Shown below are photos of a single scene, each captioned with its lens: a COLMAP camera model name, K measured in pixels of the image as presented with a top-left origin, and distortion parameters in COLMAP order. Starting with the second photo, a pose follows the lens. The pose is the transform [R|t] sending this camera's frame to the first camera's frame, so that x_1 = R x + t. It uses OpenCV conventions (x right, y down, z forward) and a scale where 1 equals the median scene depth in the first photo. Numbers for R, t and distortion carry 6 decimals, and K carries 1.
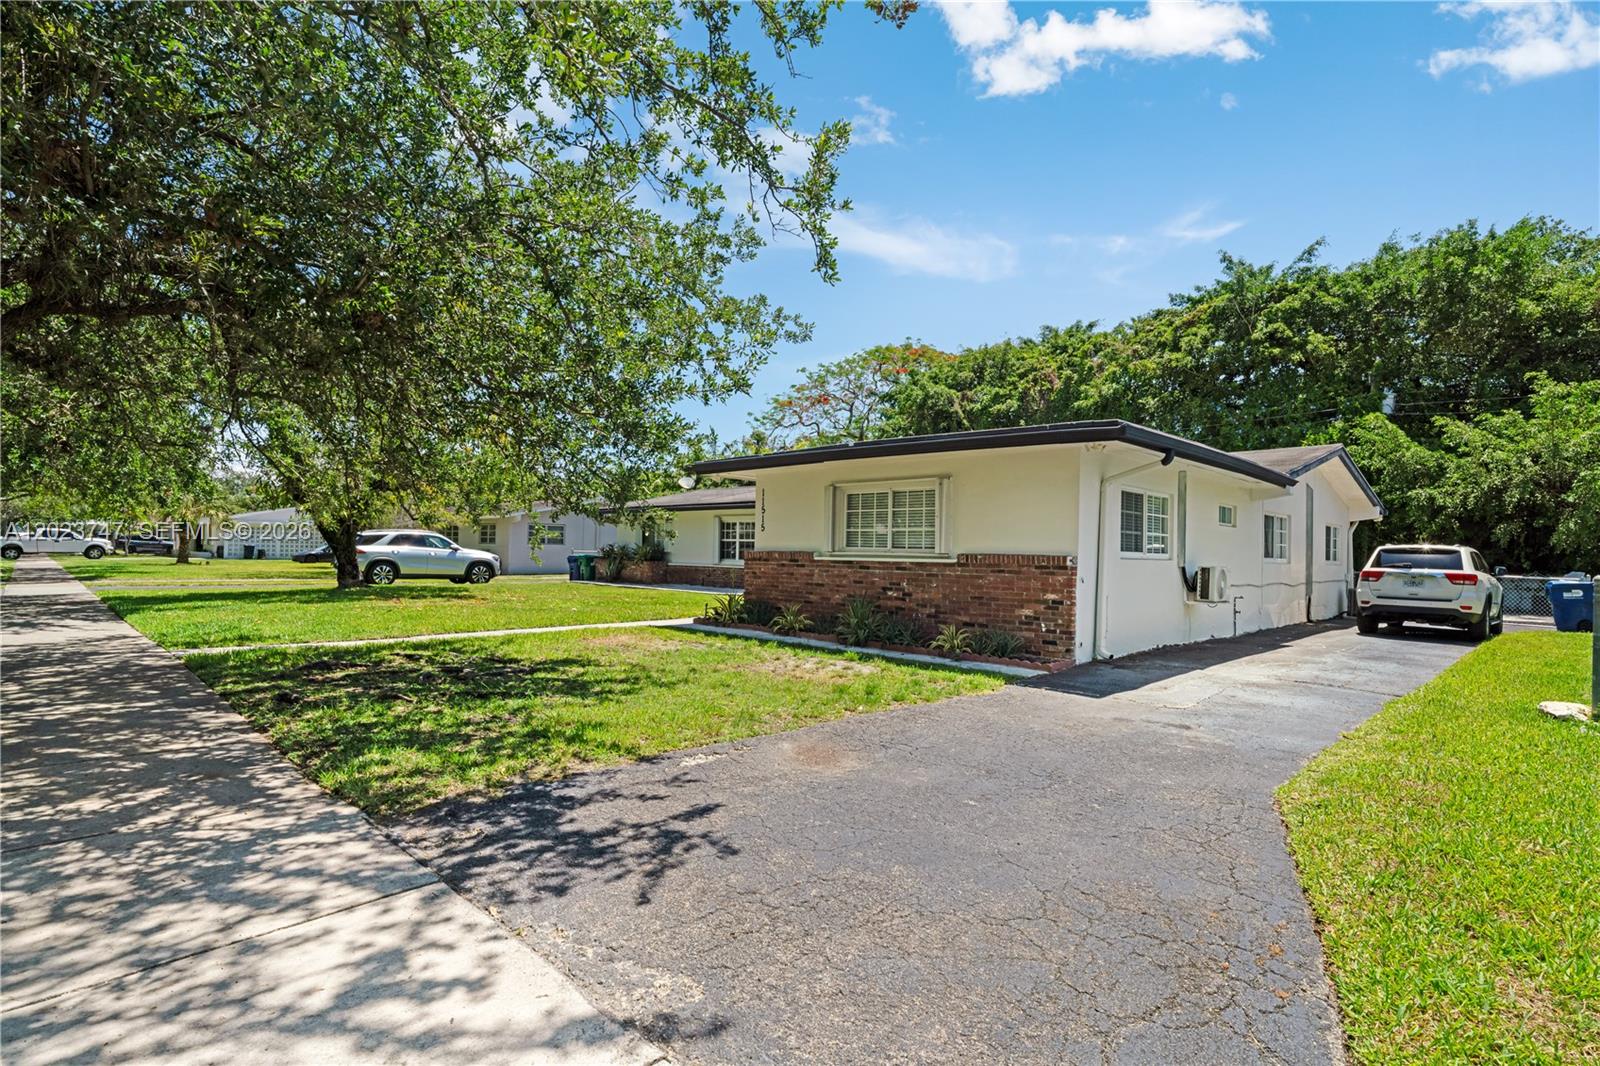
lens RADIAL K [[771.4, 0, 801.1], [0, 771.4, 538.6], [0, 0, 1]] dist [0.021463, 0.000482]
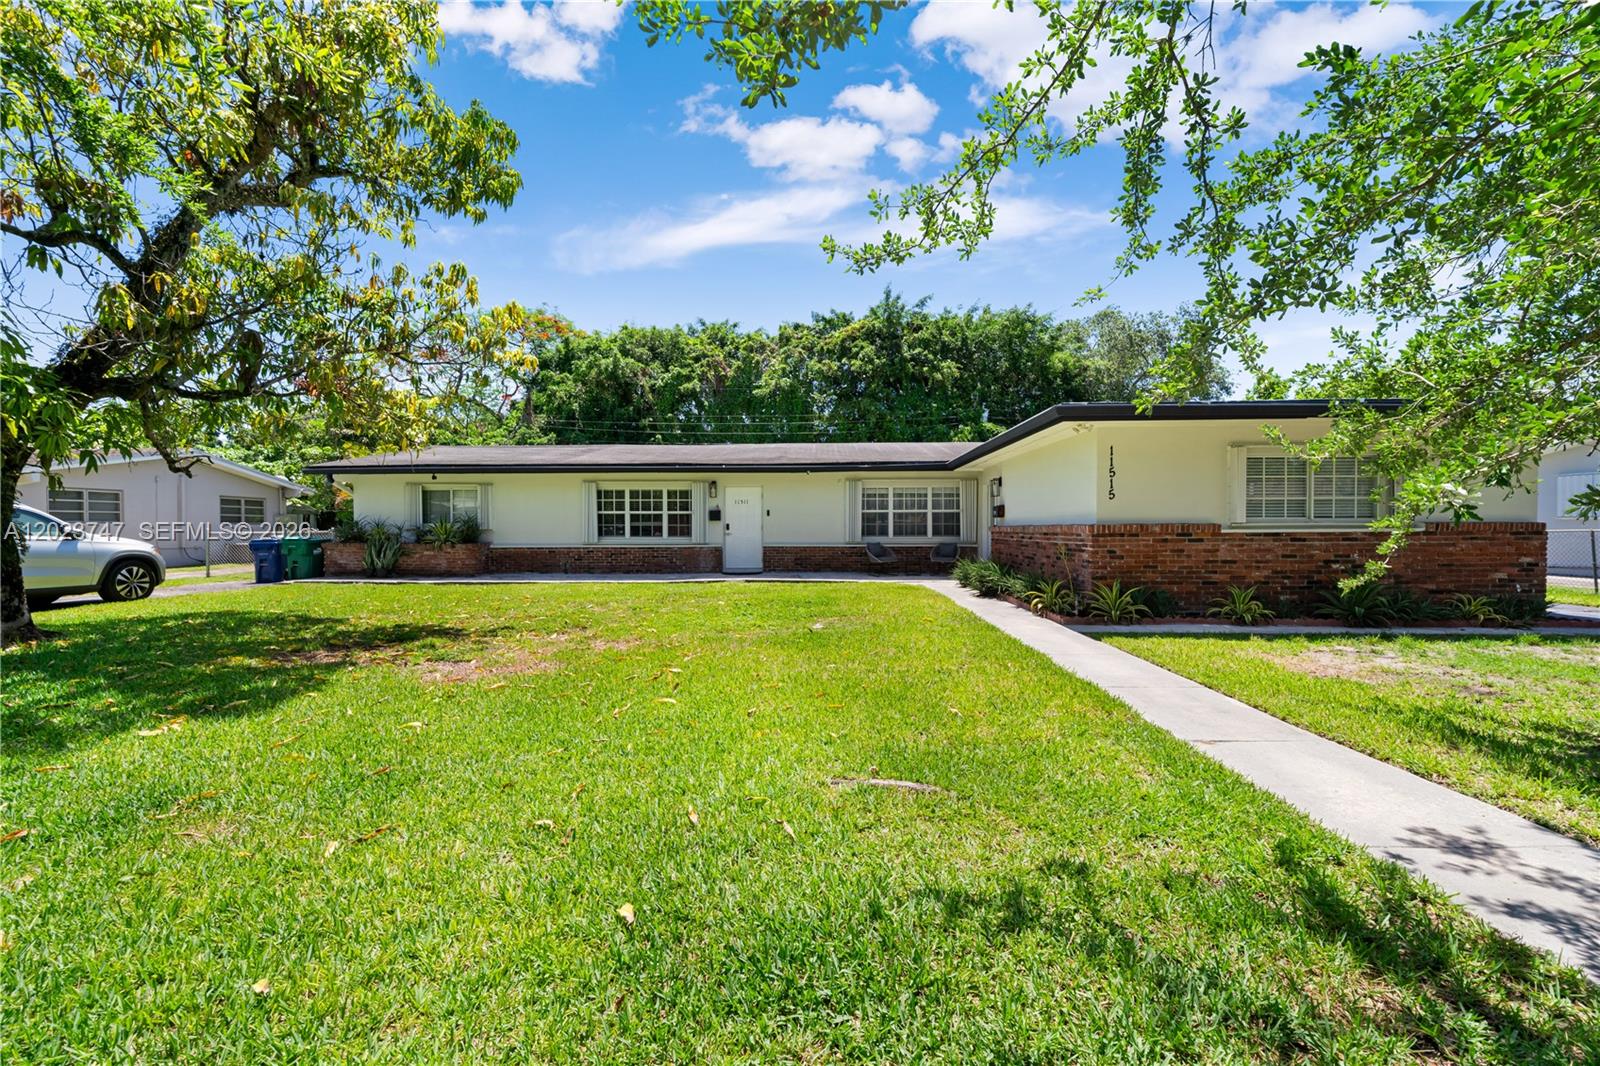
lens RADIAL K [[644.0, 0, 798.6], [0, 644.0, 529.0], [0, 0, 1]] dist [-0.001707, -0.000005]
pose [[0.736241, -0.027223, 0.676171, -0.394606], [0.006236, 0.999421, 0.033447, -0.001765], [-0.676690, -0.020408, 0.735985, 0.390075]]
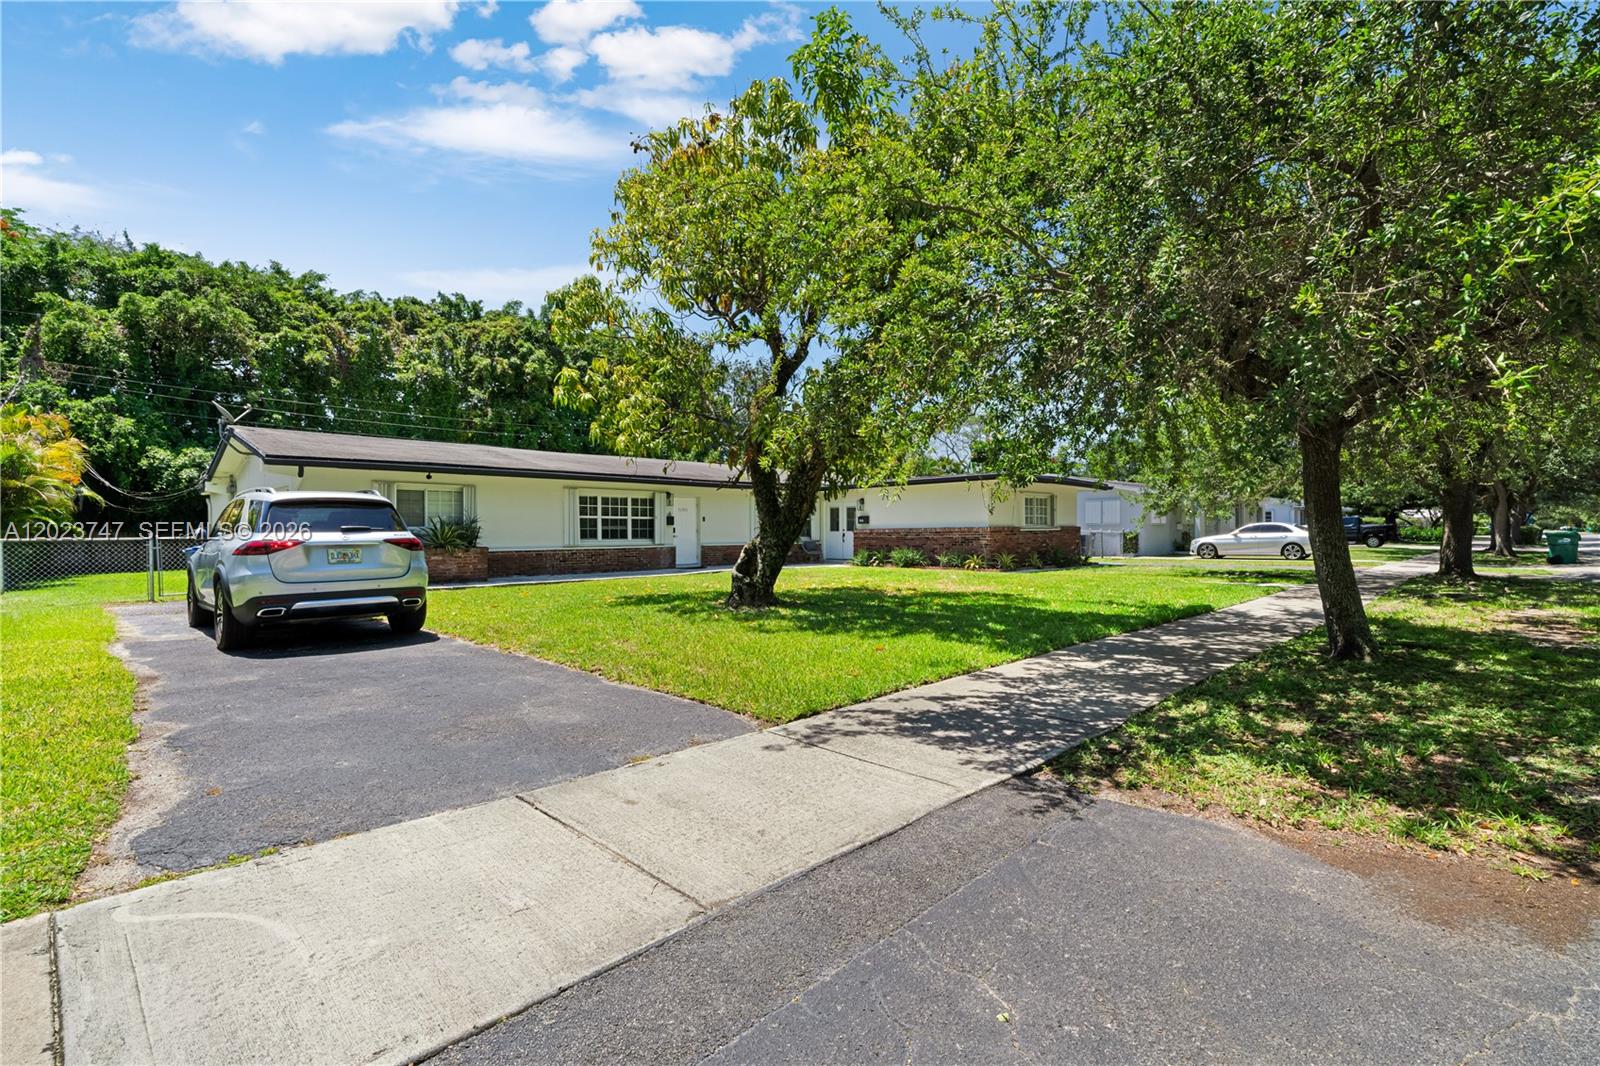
lens RADIAL K [[712.7, 0, 795.5], [0, 712.7, 532.6], [0, 0, 1]] dist [-0.001387, -0.000031]
pose [[0.006941, -0.023702, 0.999695, -0.873070], [-0.012097, 0.999644, 0.023785, -0.002157], [-0.999903, -0.012259, 0.006651, 0.763524]]
